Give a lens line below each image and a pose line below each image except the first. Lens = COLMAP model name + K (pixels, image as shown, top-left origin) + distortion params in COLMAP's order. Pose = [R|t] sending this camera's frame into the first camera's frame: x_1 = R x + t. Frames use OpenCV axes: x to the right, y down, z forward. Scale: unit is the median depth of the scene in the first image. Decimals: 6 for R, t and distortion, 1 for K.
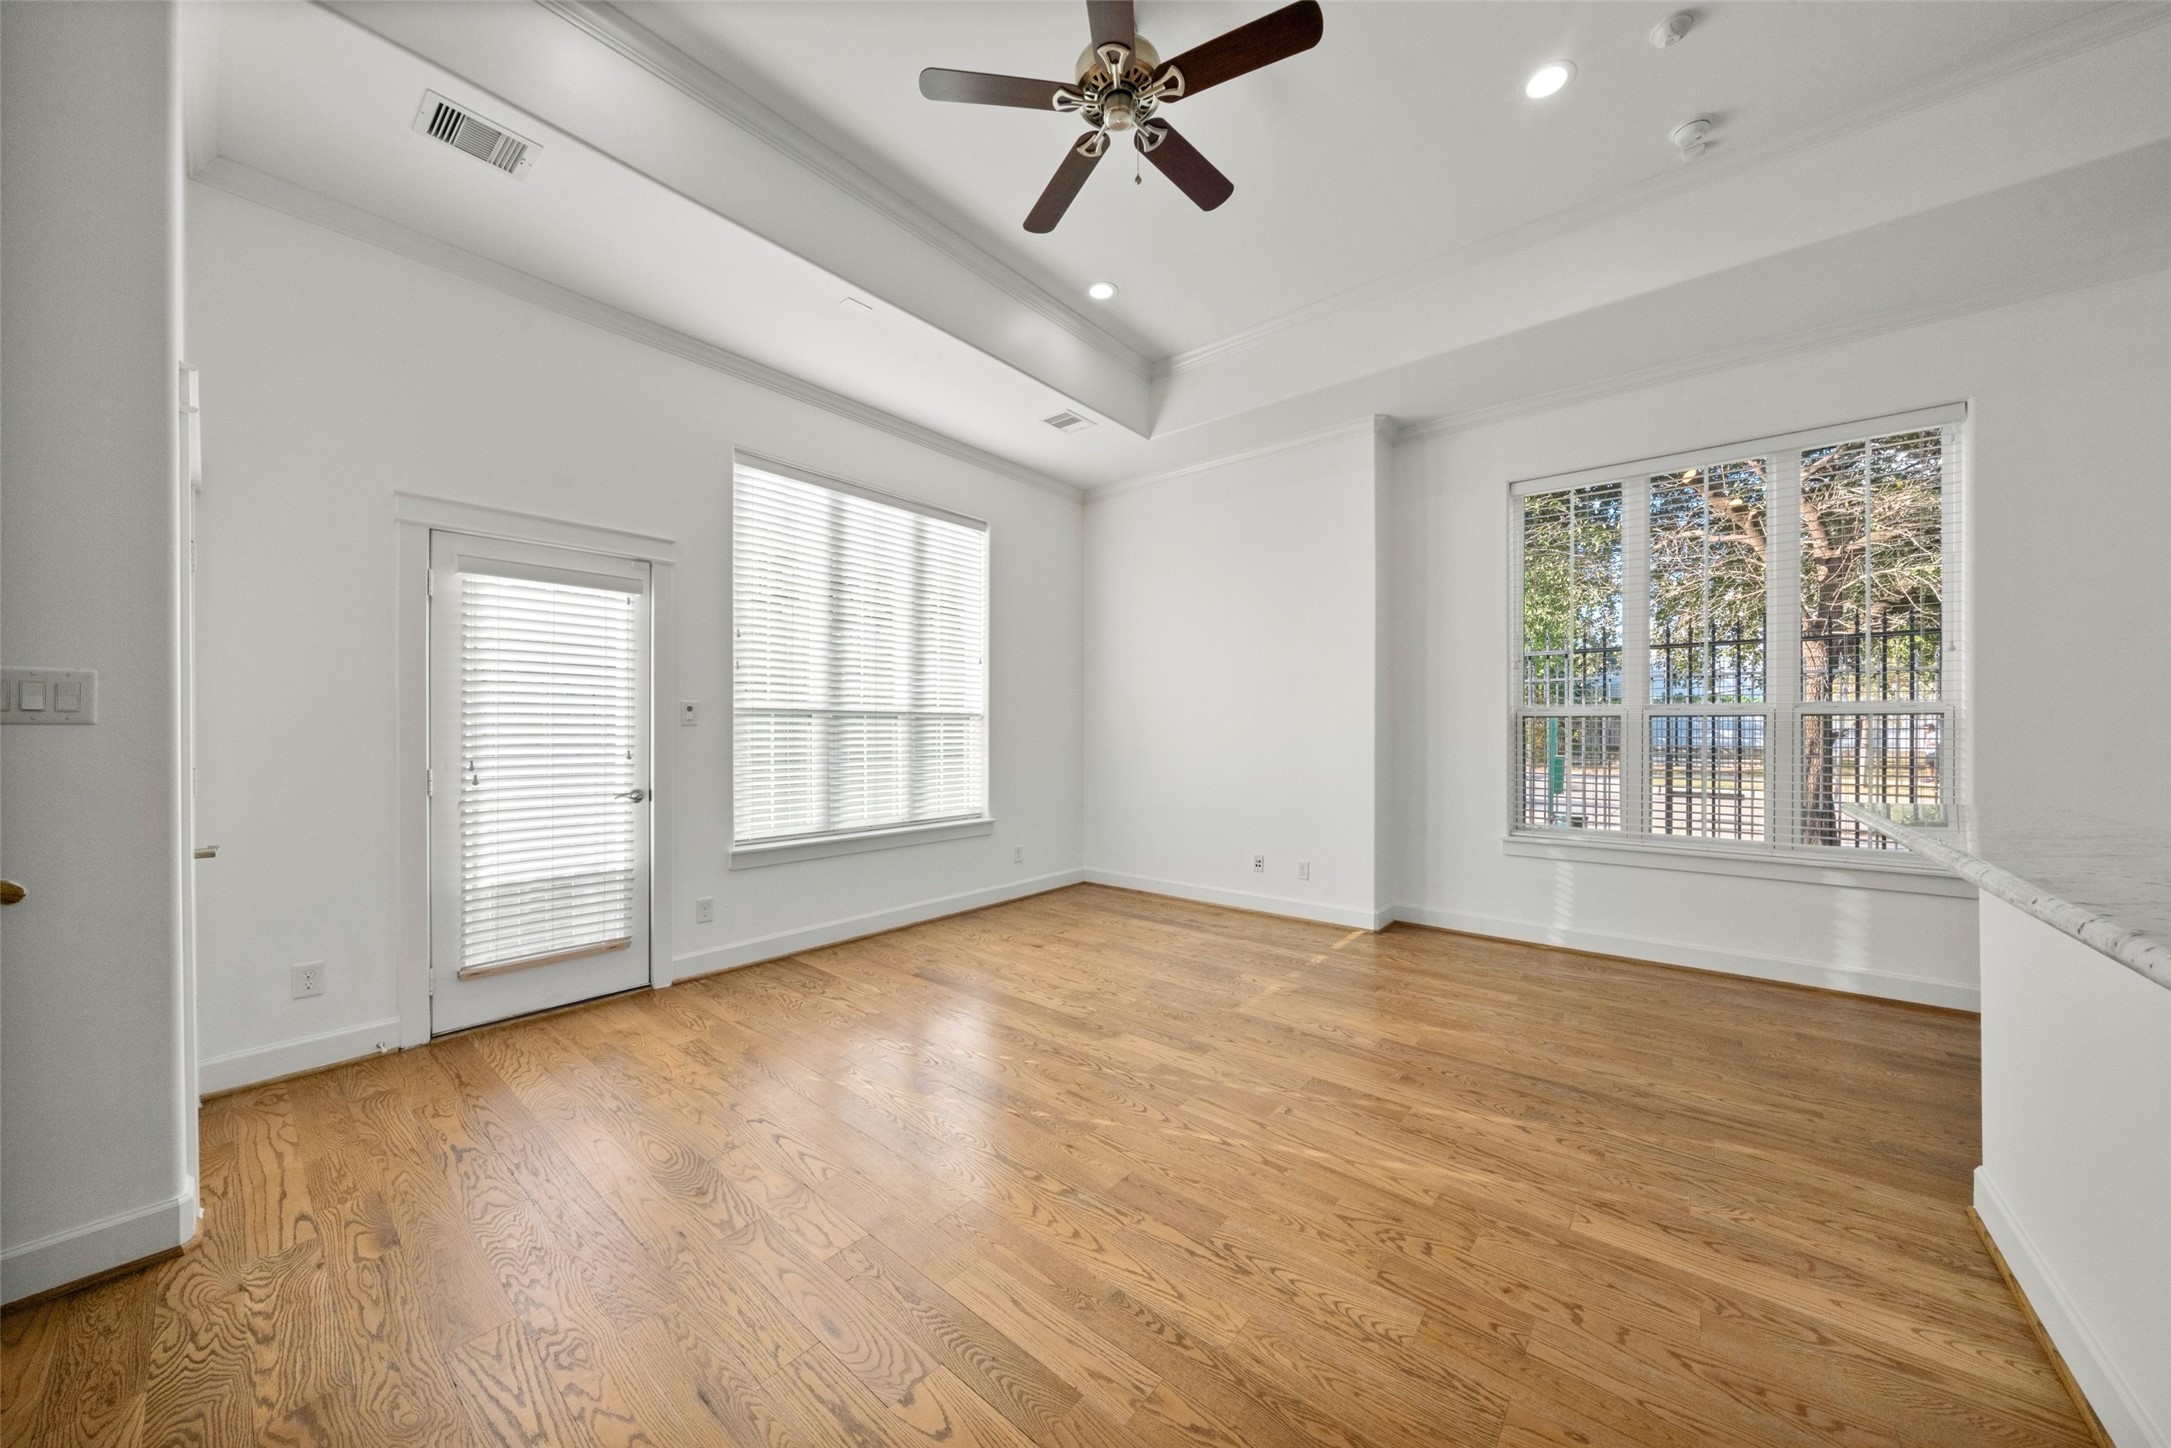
lens RADIAL K [[742.9, 0, 1085.5], [0, 742.9, 724.0], [0, 0, 1]] dist [-0.006743, -0.000034]
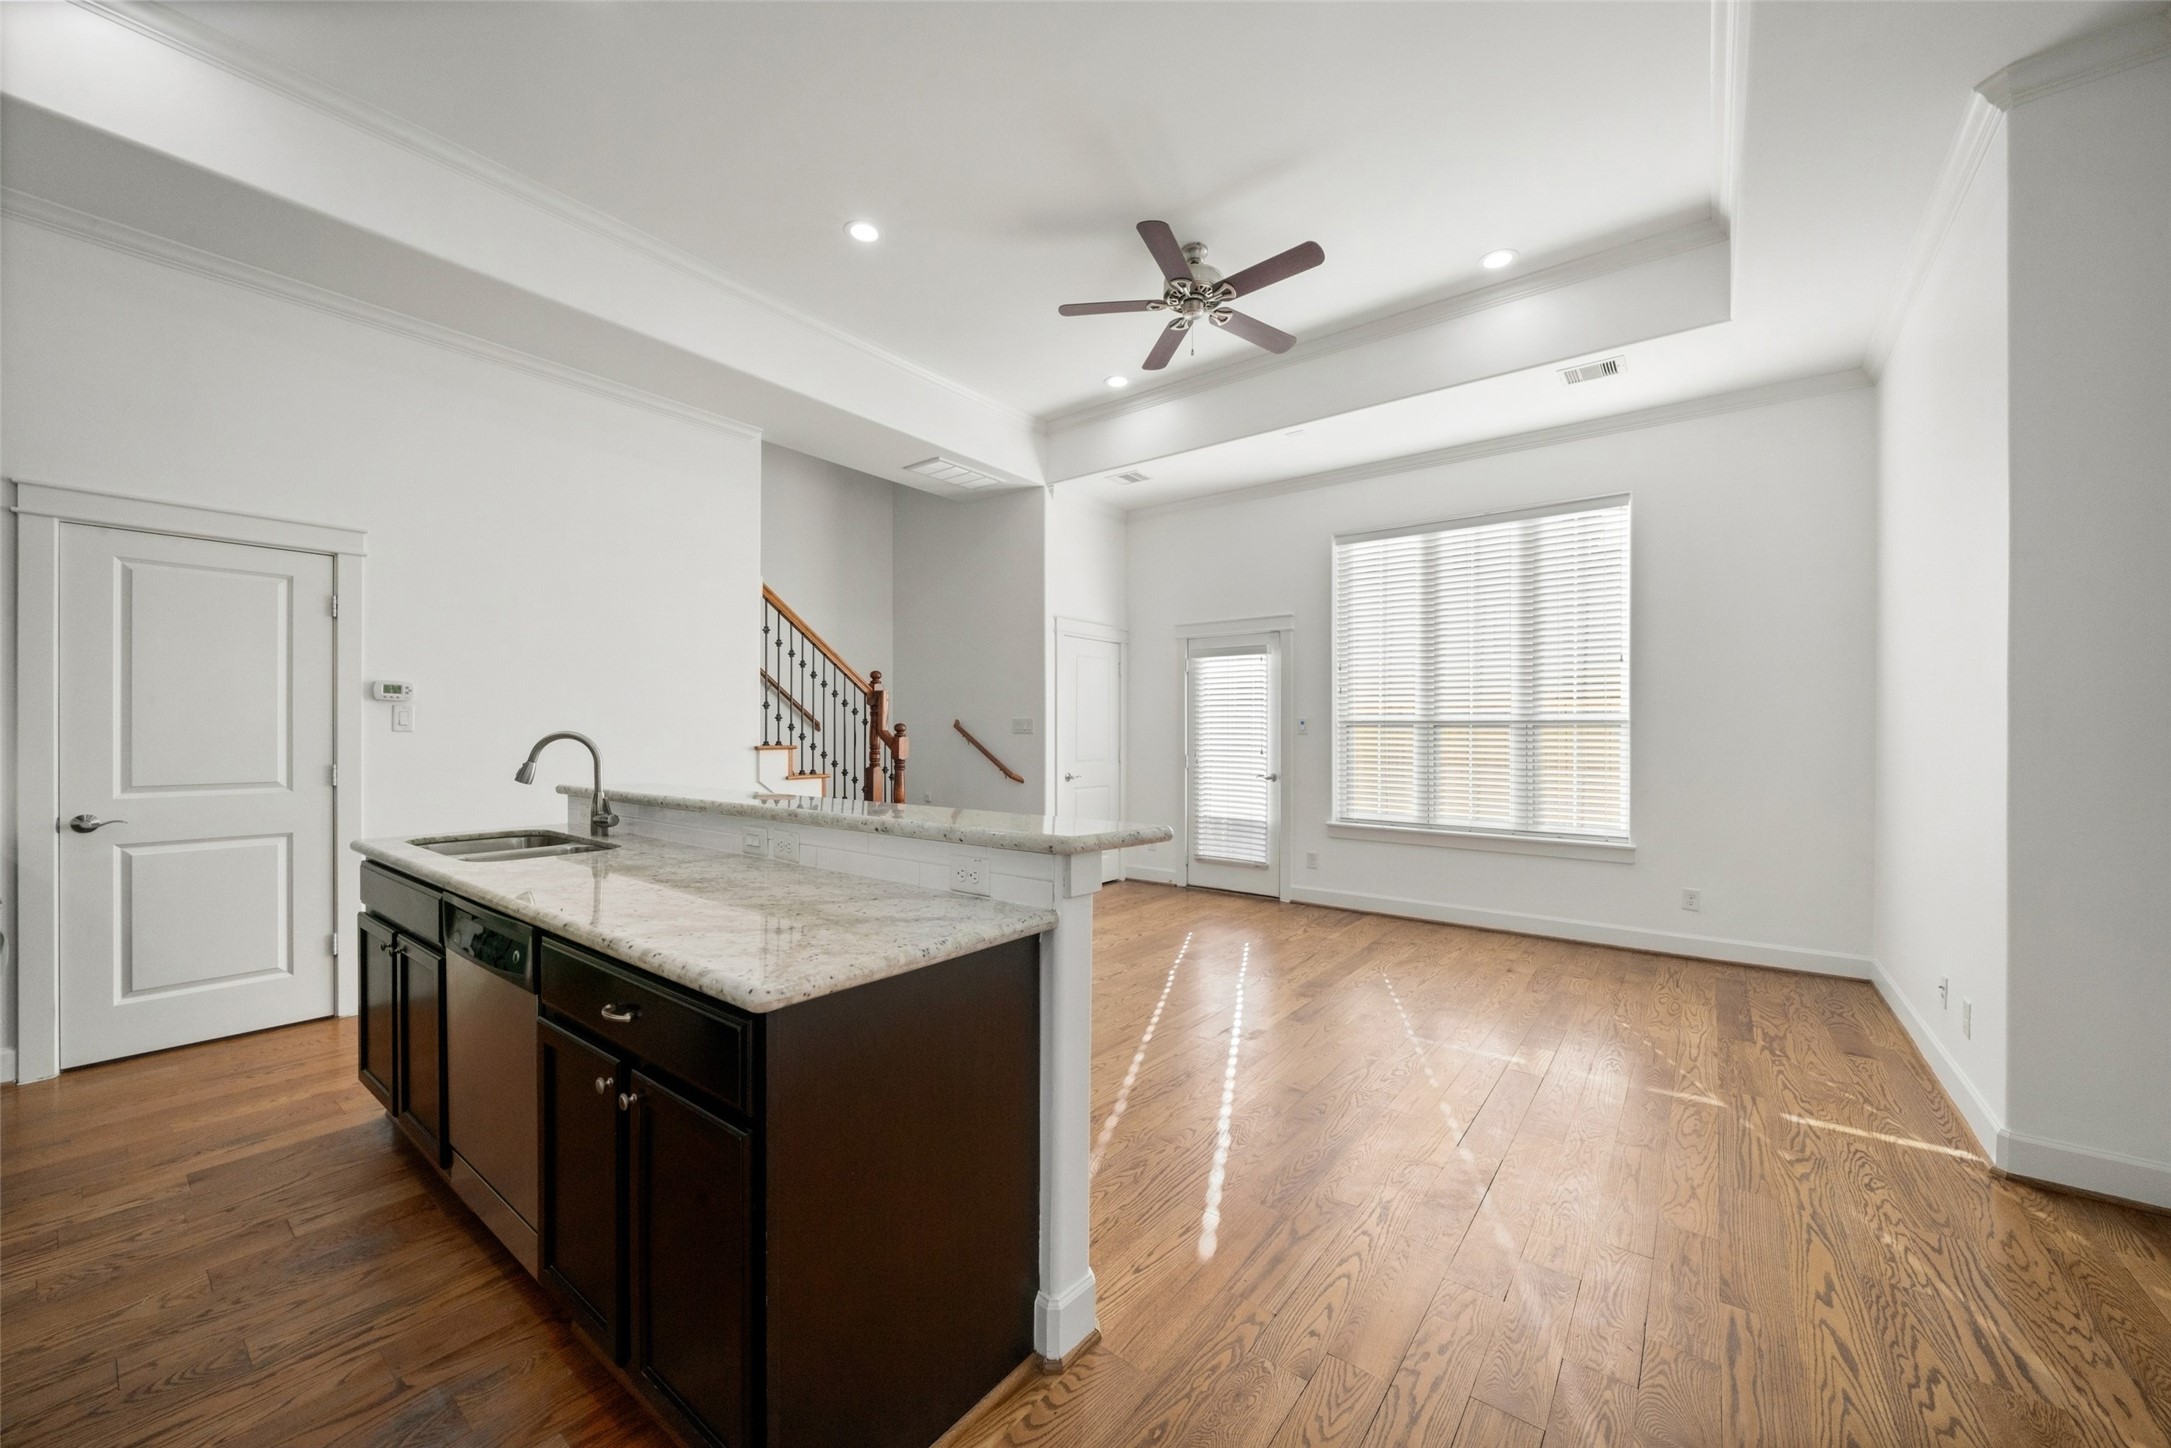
lens RADIAL K [[810.9, 0, 1081.2], [0, 810.9, 732.6], [0, 0, 1]] dist [-0.000108, -0.000049]
pose [[0.042502, 0.000348, -0.999096, 1.011087], [0.002468, 0.999997, 0.000453, -0.002704], [0.999093, -0.002485, 0.042501, 0.449185]]
